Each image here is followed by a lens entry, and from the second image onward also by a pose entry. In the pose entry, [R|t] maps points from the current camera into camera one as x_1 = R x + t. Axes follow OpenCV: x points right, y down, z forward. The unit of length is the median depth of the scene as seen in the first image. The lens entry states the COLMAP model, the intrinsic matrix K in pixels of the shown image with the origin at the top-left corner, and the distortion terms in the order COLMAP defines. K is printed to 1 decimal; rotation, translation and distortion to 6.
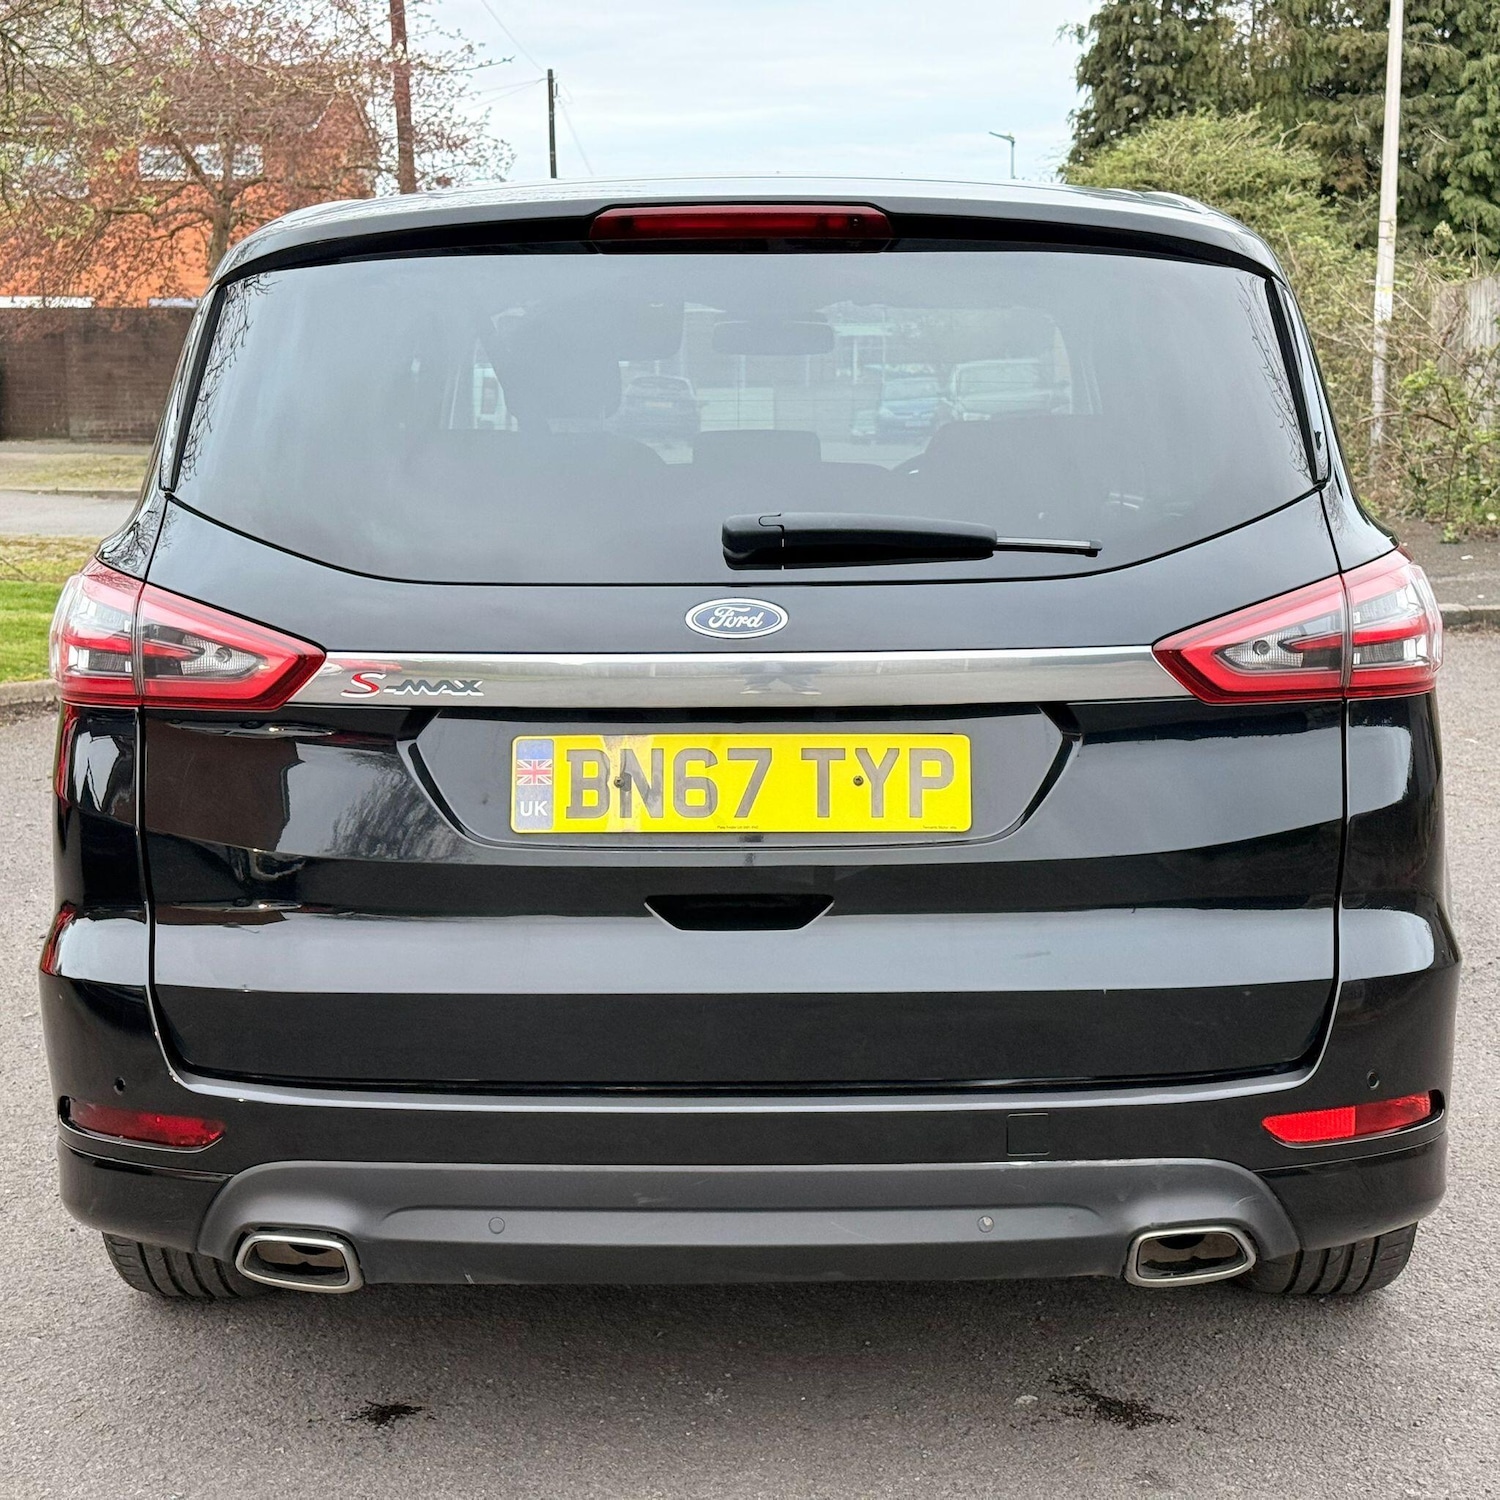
lens RADIAL K [[2716.7, 0, 751.5], [0, 2716.7, 774.0], [0, 0, 1]] dist [0.156083, -0.056189]
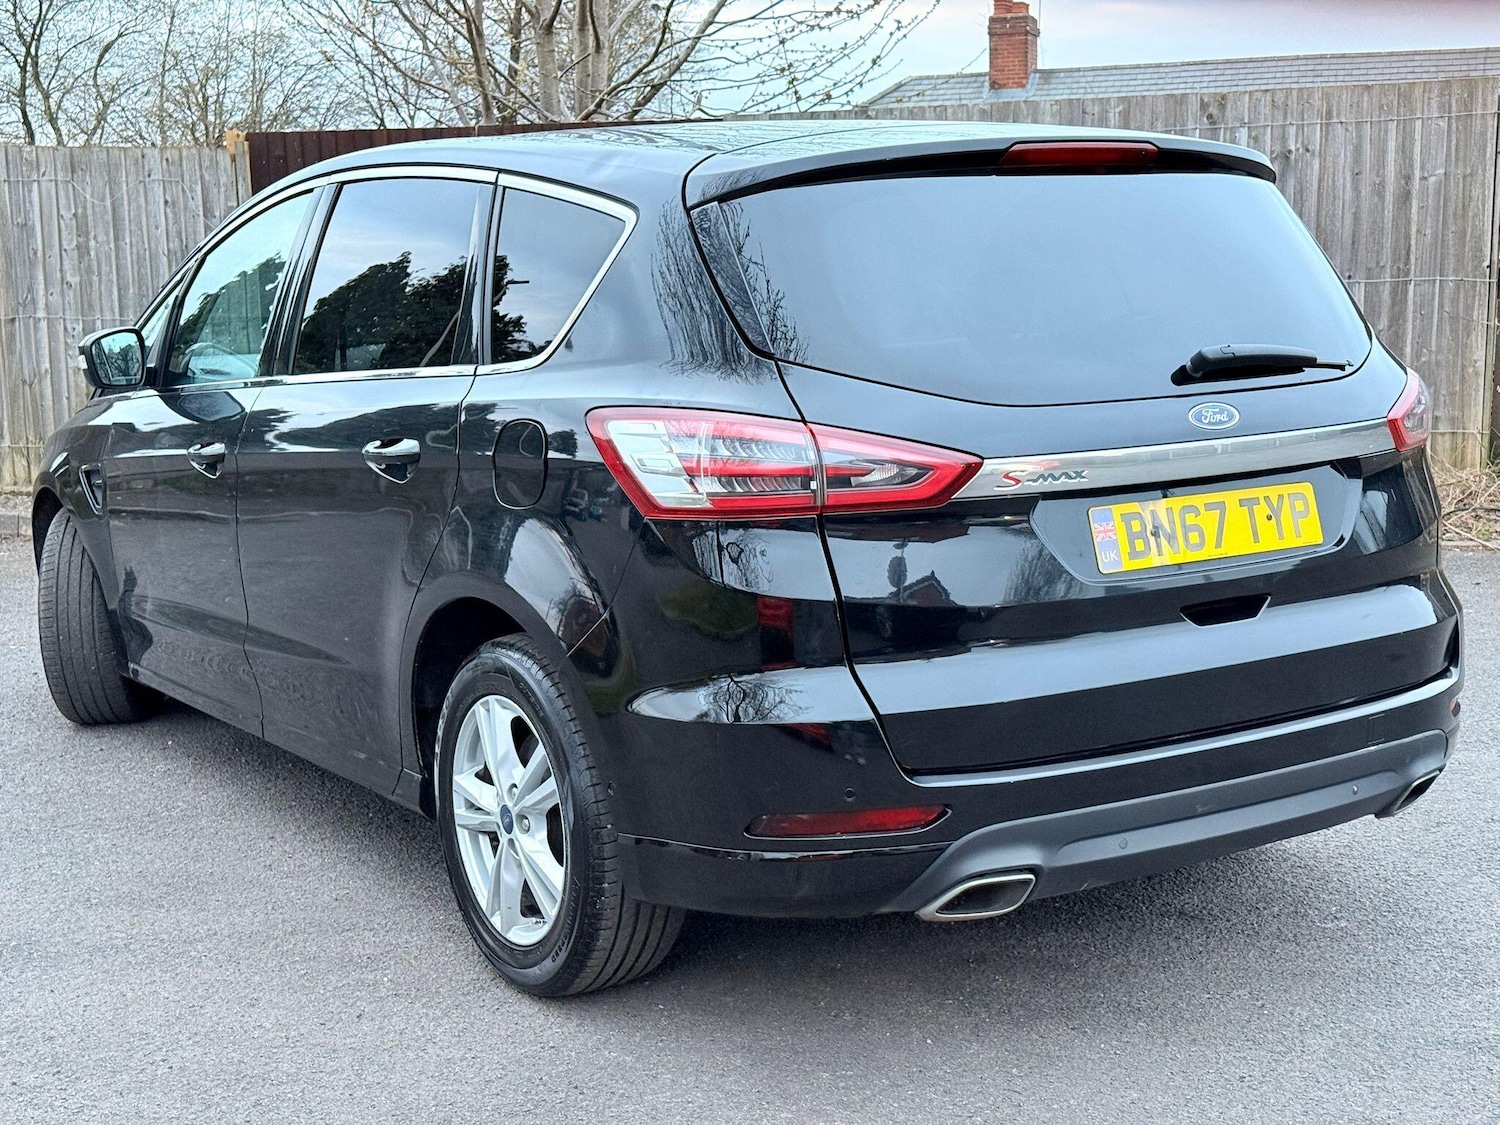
lens RADIAL K [[2021.9, 0, 752.8], [0, 2021.9, 584.9], [0, 0, 1]] dist [0.204314, -0.455743]
pose [[0.827005, -0.103999, 0.552491, -0.840814], [0.101874, 0.994194, 0.034652, -0.029192], [-0.552887, 0.027627, 0.832798, 0.199466]]
